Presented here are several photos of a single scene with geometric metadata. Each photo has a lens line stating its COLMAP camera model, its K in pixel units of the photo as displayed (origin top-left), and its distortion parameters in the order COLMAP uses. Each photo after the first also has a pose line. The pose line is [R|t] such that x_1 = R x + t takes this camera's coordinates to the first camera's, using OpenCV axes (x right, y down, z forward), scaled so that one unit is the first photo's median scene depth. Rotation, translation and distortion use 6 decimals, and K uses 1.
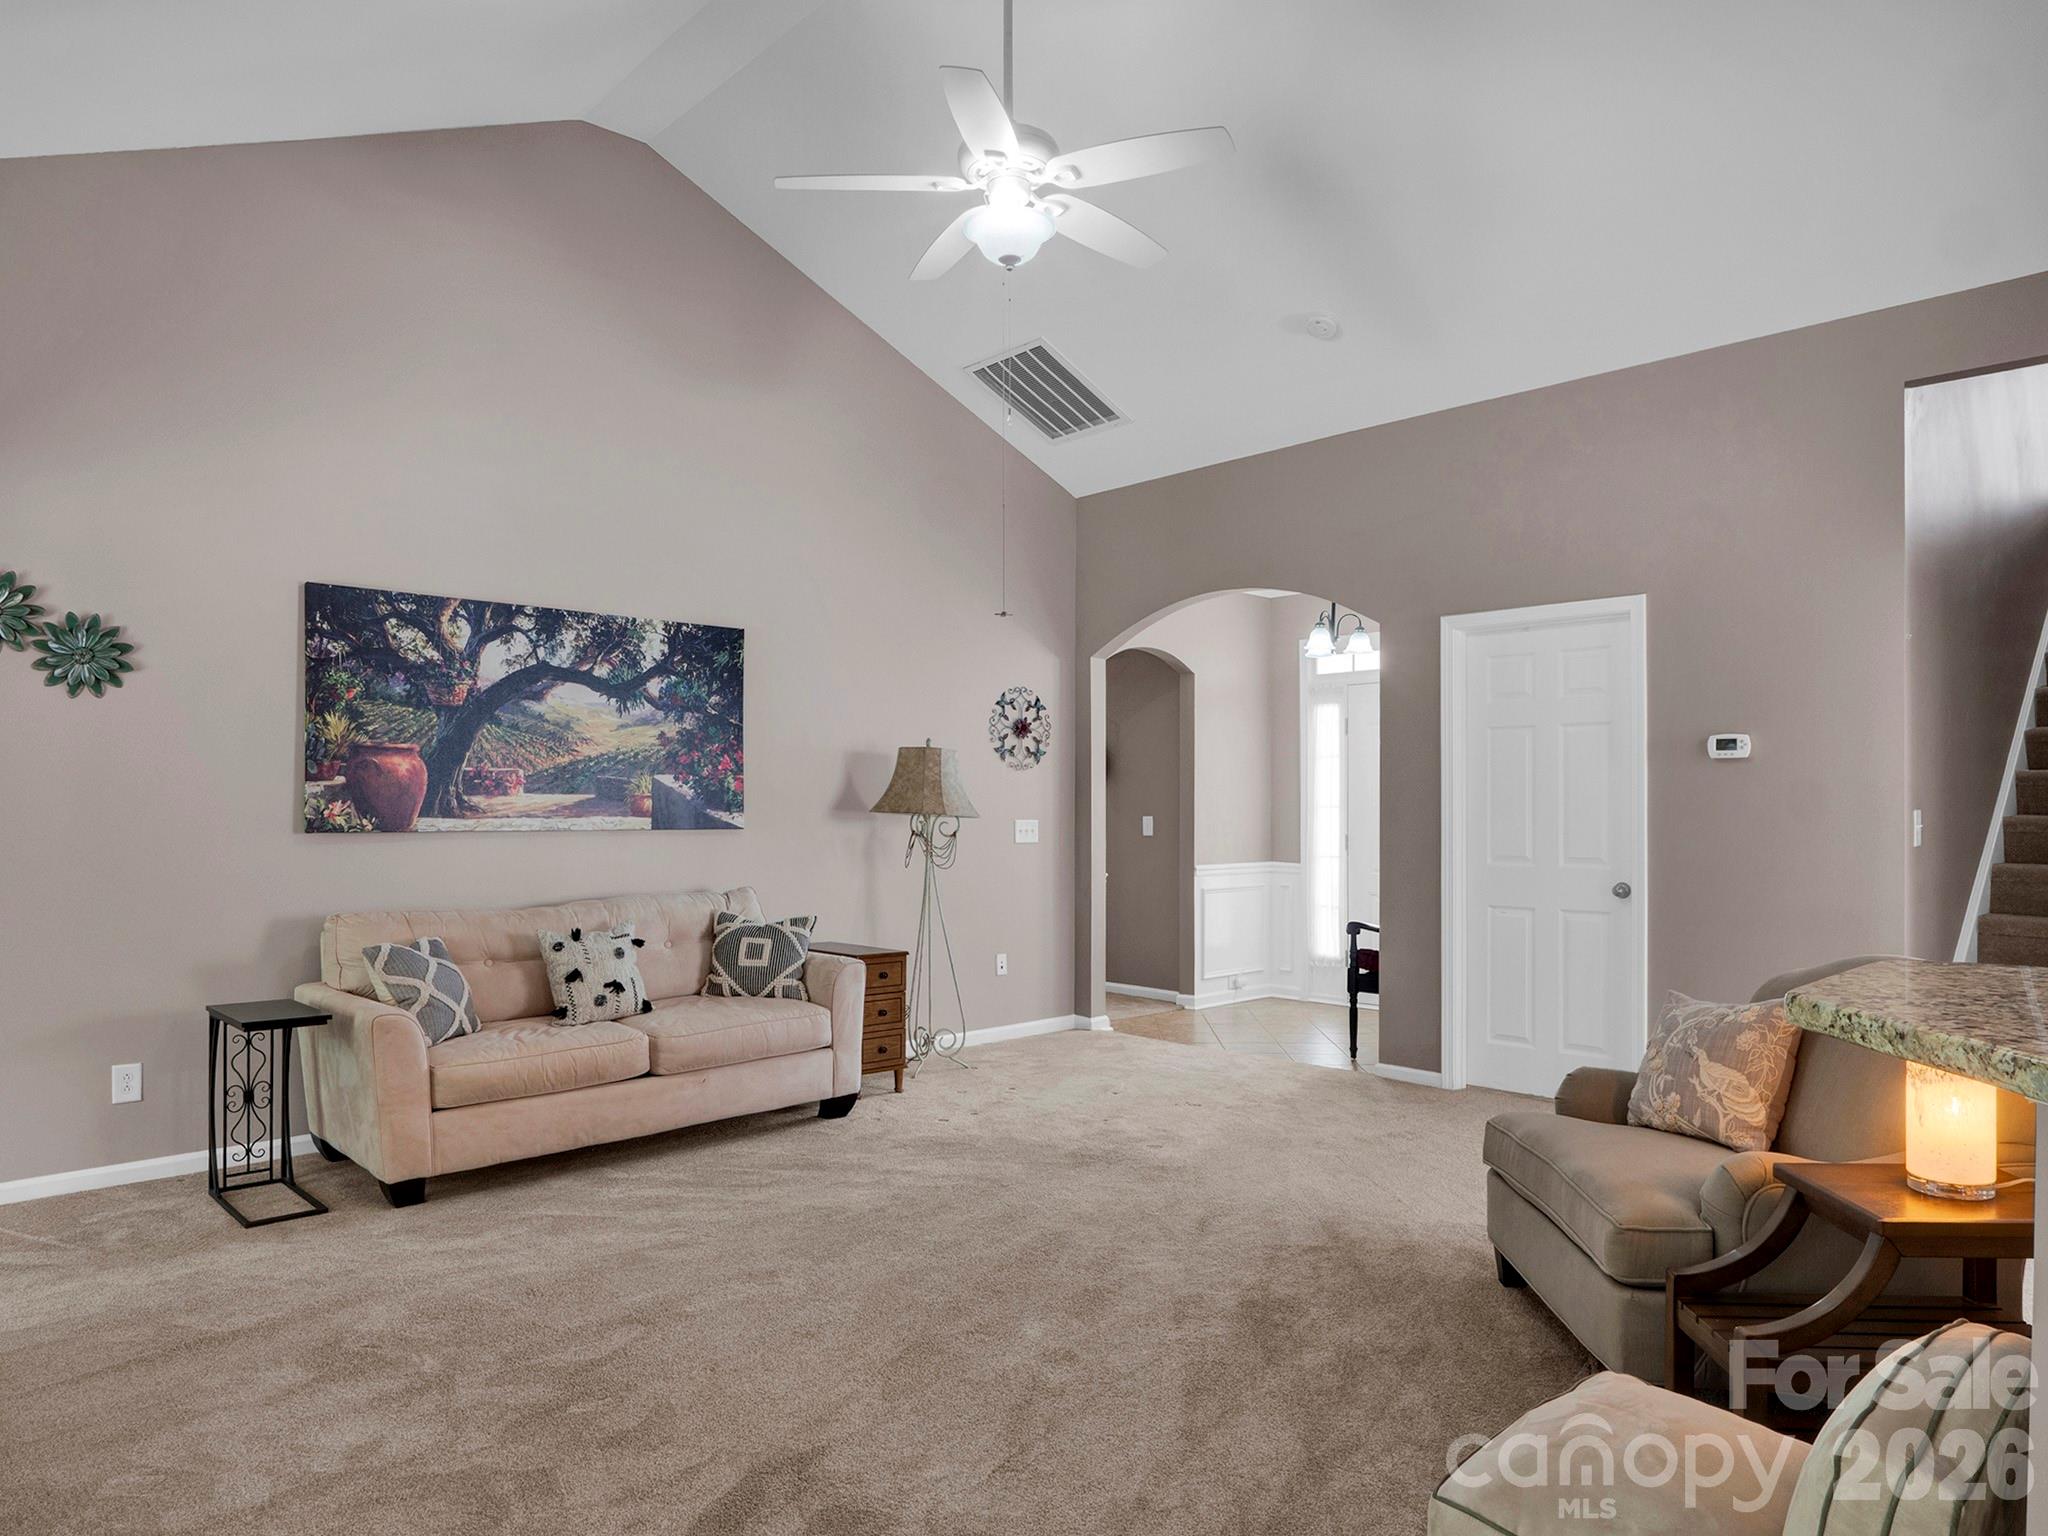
lens RADIAL K [[1335.4, 0, 1019.3], [0, 1335.4, 793.8], [0, 0, 1]] dist [-0.017563, 0.003217]
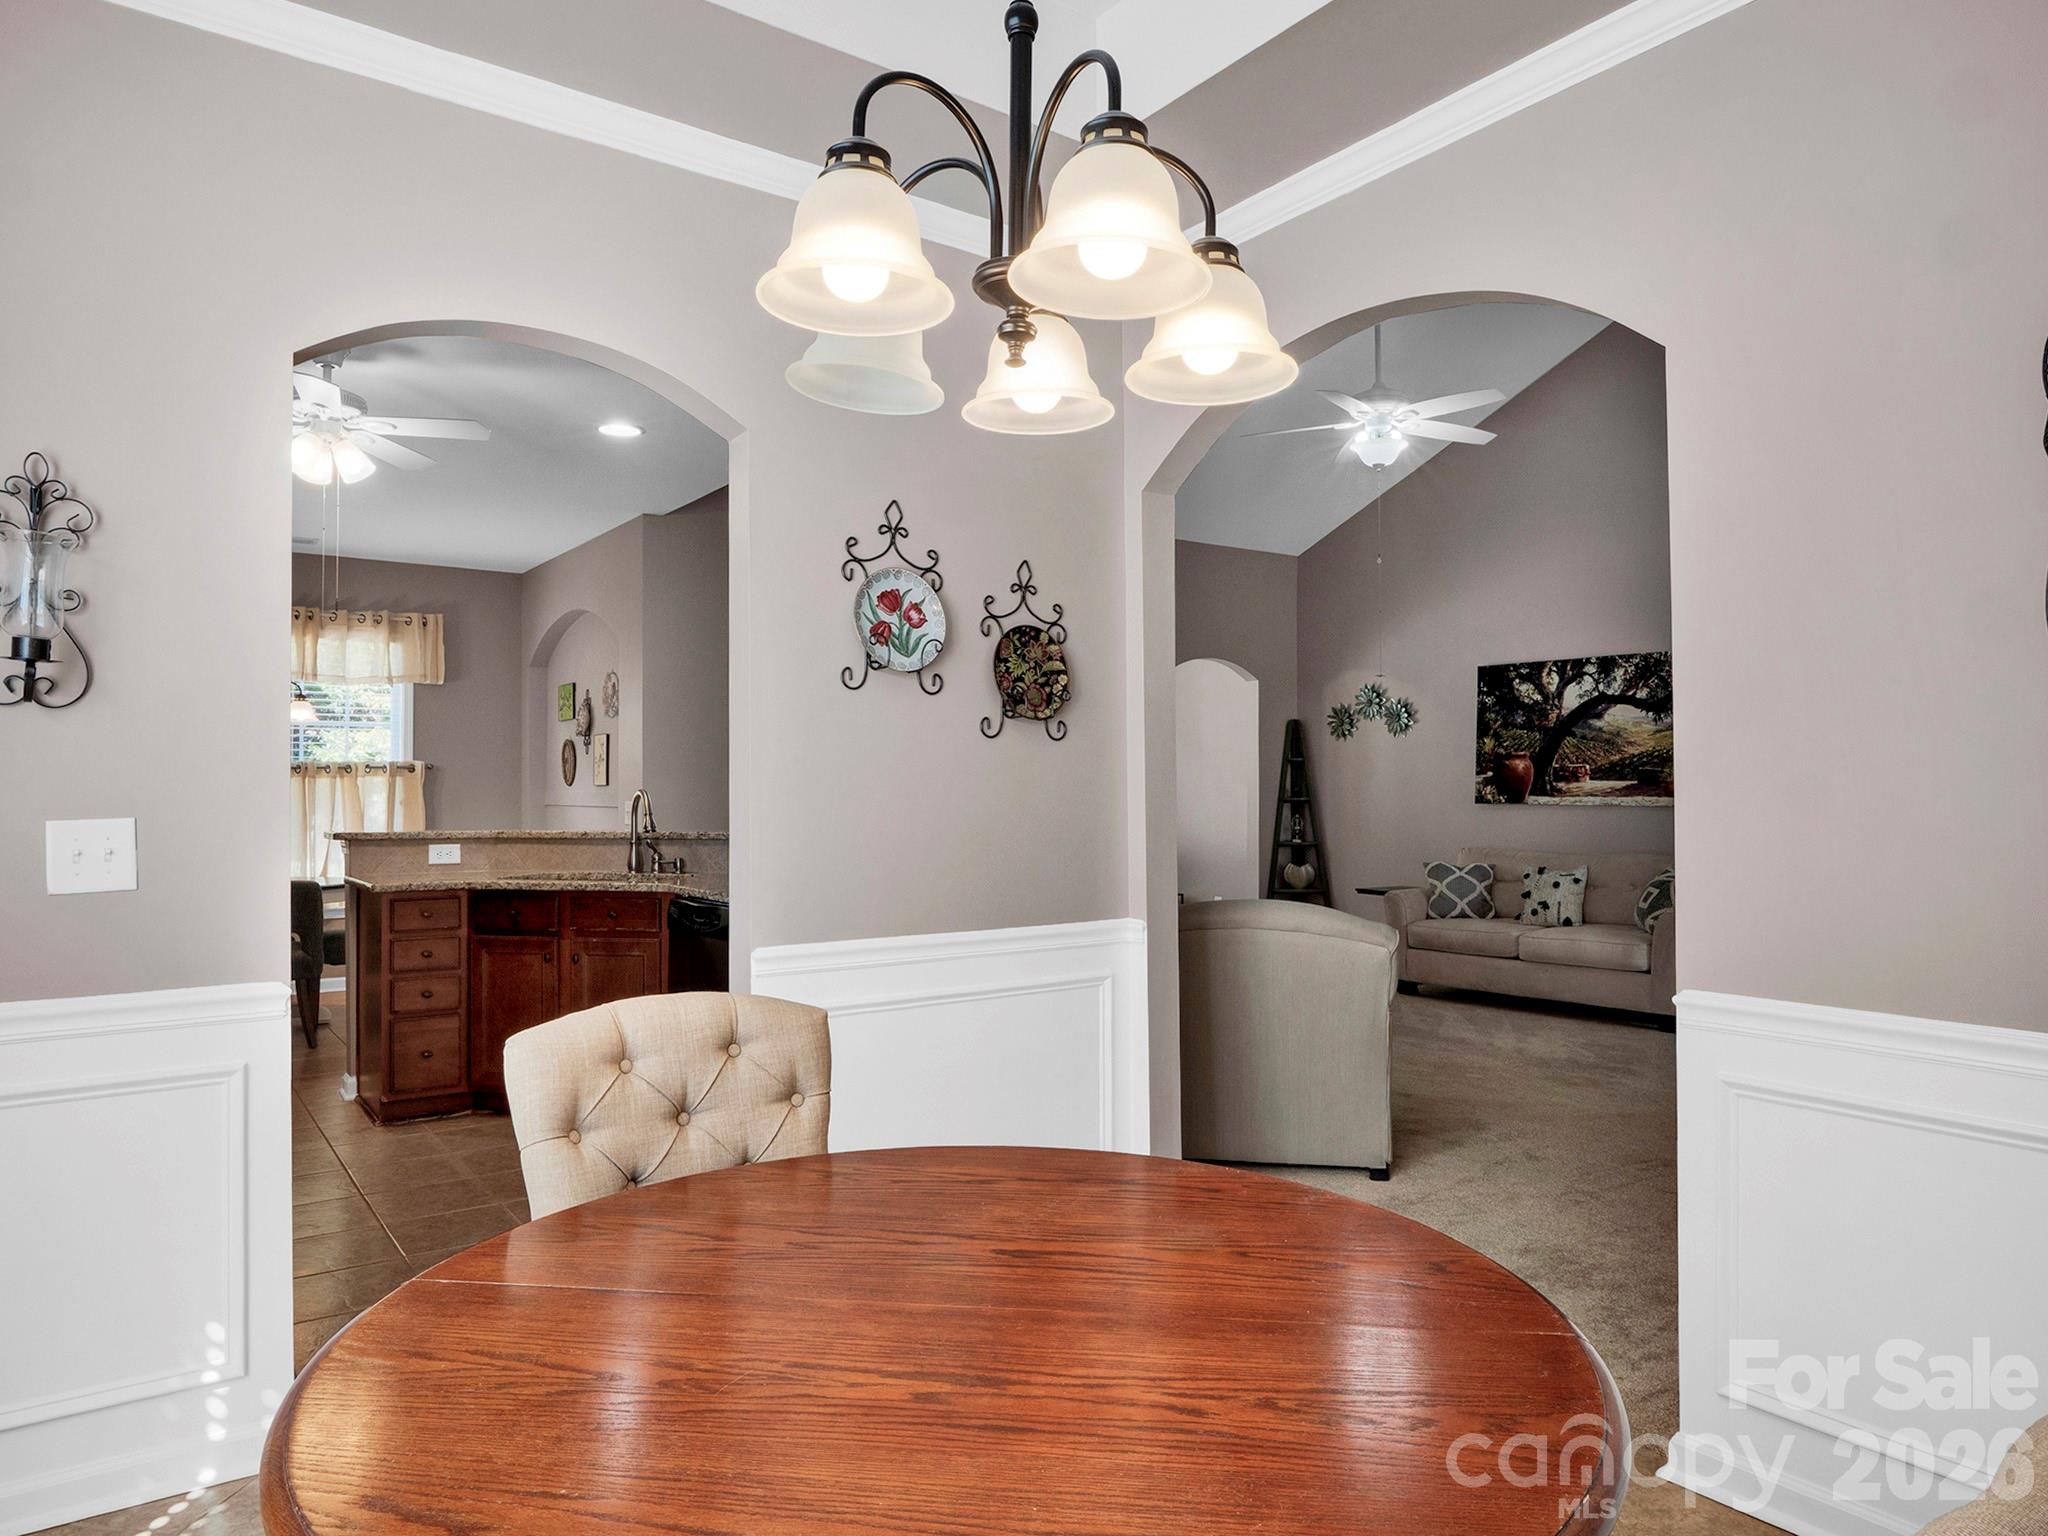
lens RADIAL K [[1267.2, 0, 1017.4], [0, 1267.2, 778.1], [0, 0, 1]] dist [-0.019361, 0.000618]
pose [[-0.130020, -0.006158, -0.991492, 1.136917], [0.008213, 0.999940, -0.007288, 0.001861], [0.991477, -0.009091, -0.129961, 0.533193]]
